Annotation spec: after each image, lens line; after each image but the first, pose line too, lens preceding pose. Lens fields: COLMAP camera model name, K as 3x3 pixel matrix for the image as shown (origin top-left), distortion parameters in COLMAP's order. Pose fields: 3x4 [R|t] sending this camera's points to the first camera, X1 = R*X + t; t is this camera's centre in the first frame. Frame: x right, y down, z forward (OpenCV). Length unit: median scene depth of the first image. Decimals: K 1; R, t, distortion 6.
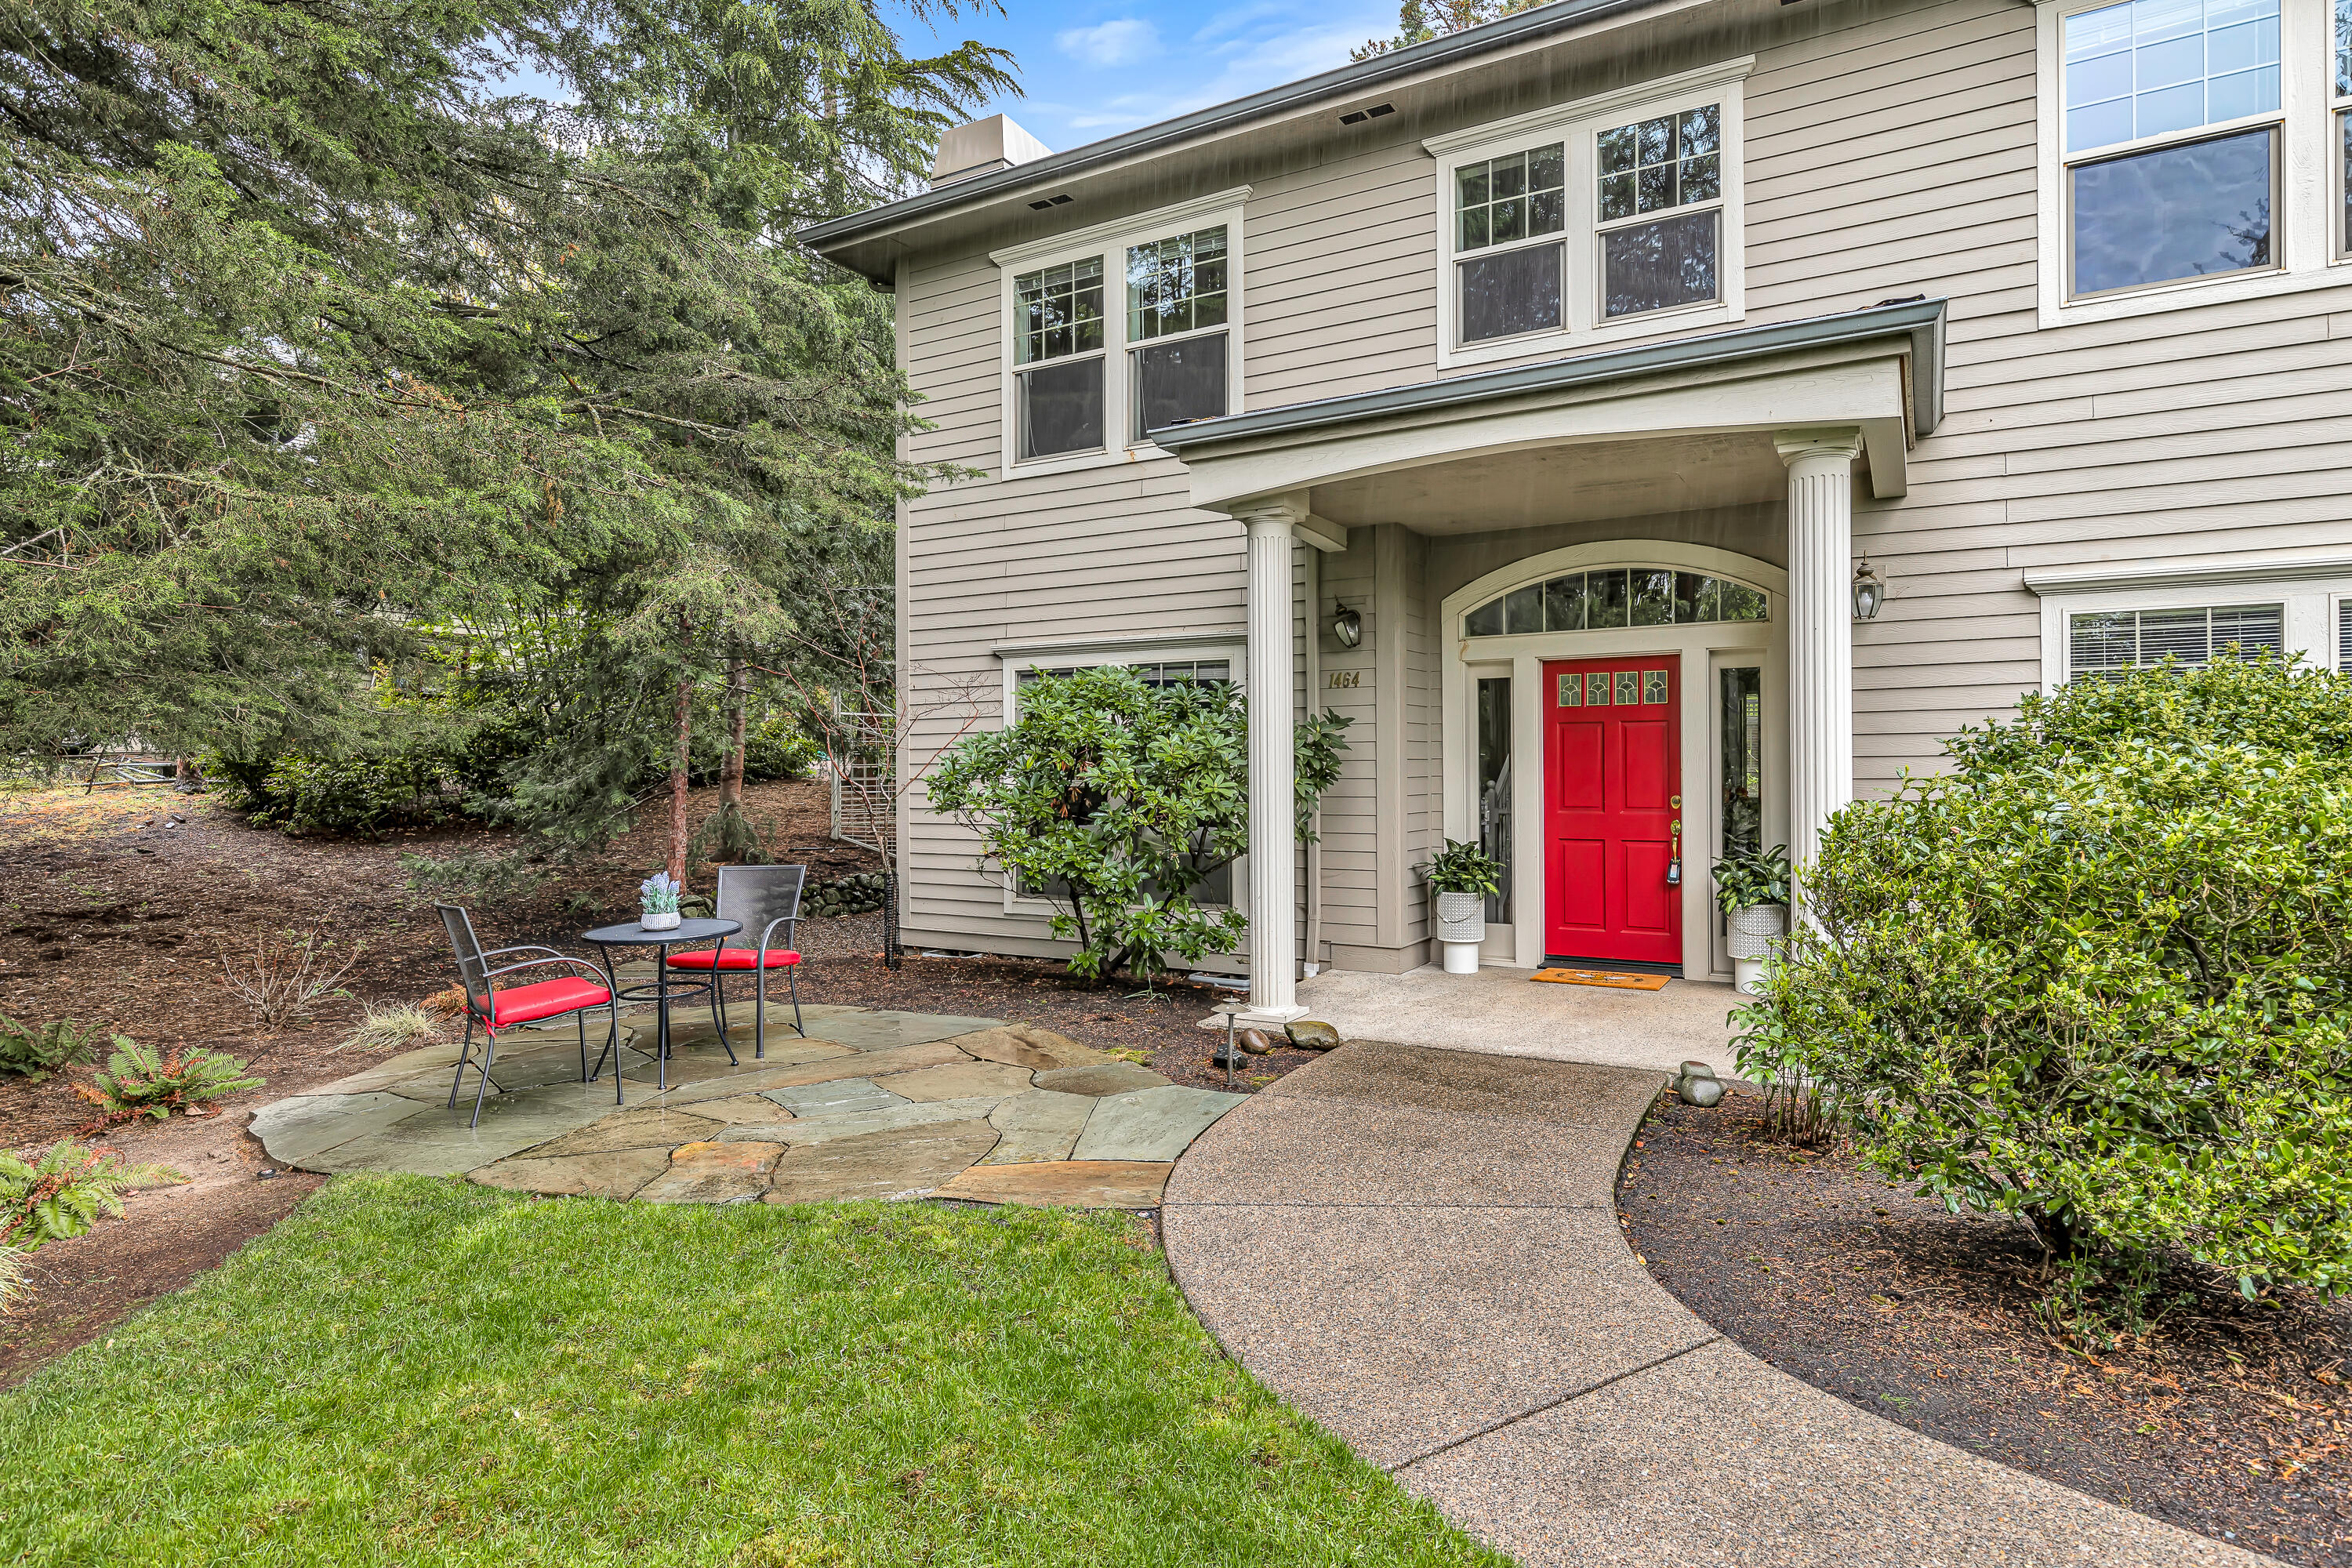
lens RADIAL K [[1269.2, 0, 1176.0], [0, 1269.2, 784.0], [0, 0, 1]] dist [0.003596, -0.001071]
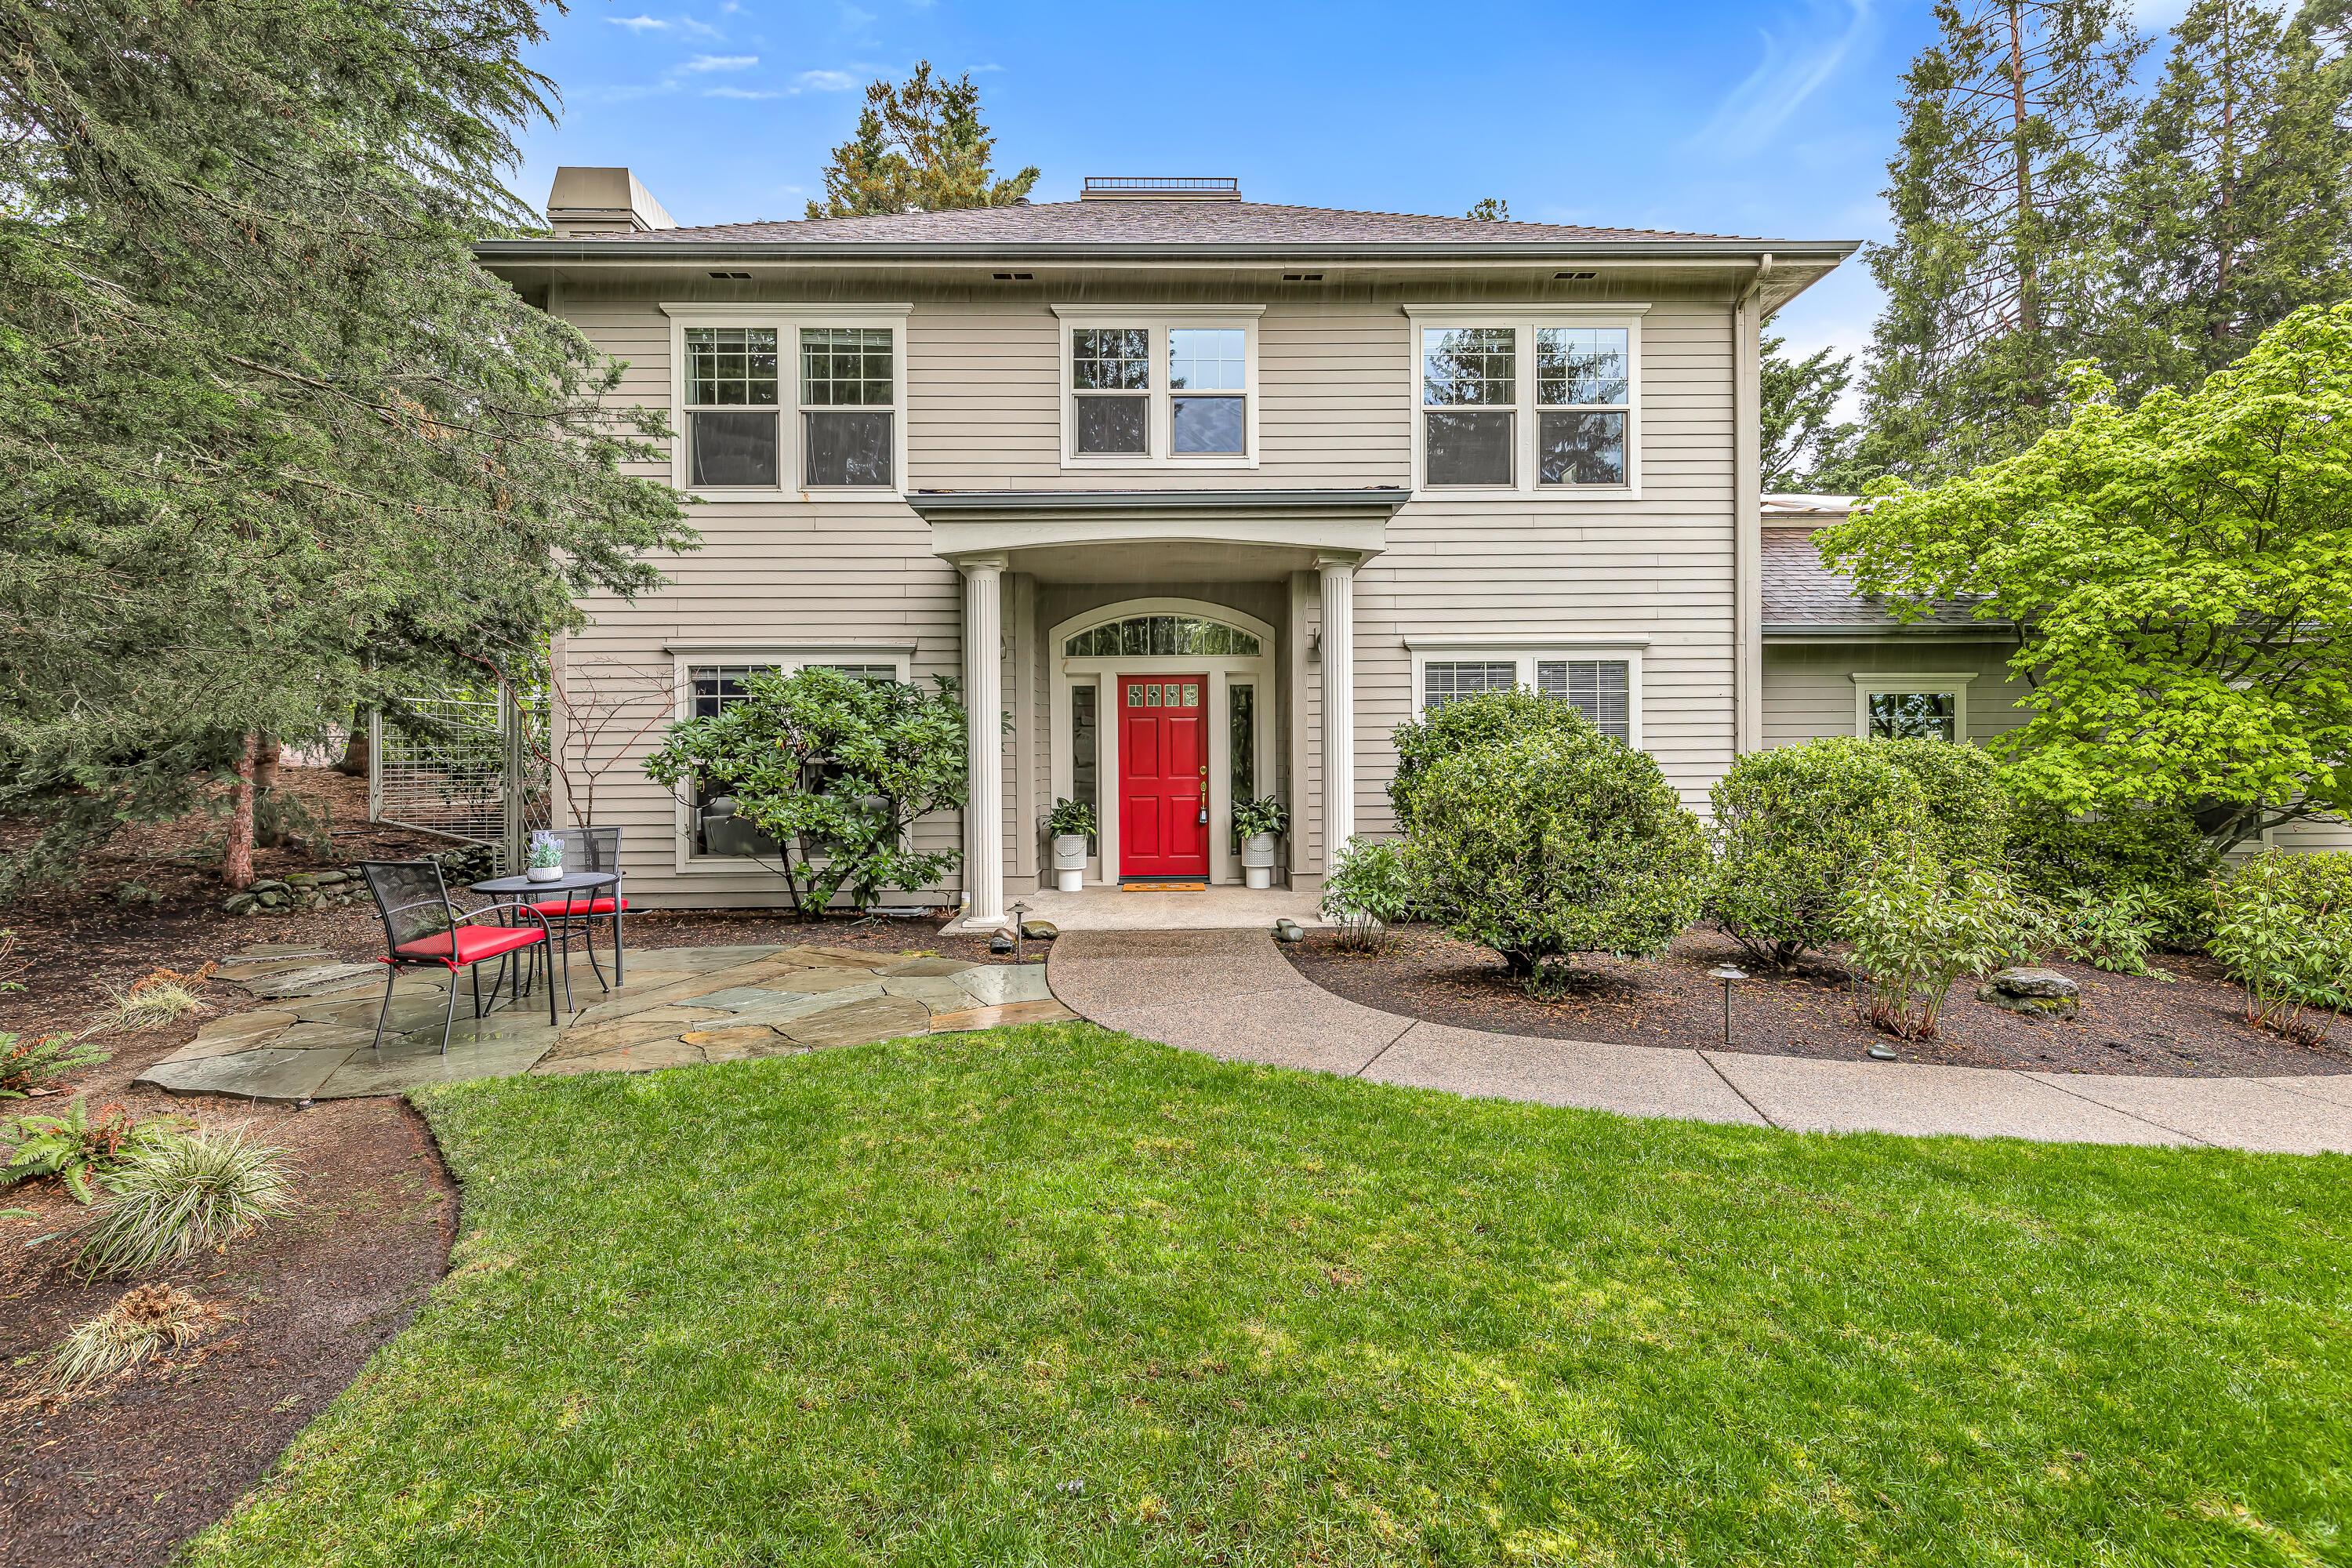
lens RADIAL K [[1083.2, 0, 1176.0], [0, 1083.2, 784.0], [0, 0, 1]] dist [0.005632, -0.000582]
pose [[0.858887, -0.014663, 0.511955, -0.294837], [0.008712, 0.999864, 0.014021, 0.011624], [-0.512091, -0.007582, 0.858898, -0.107306]]
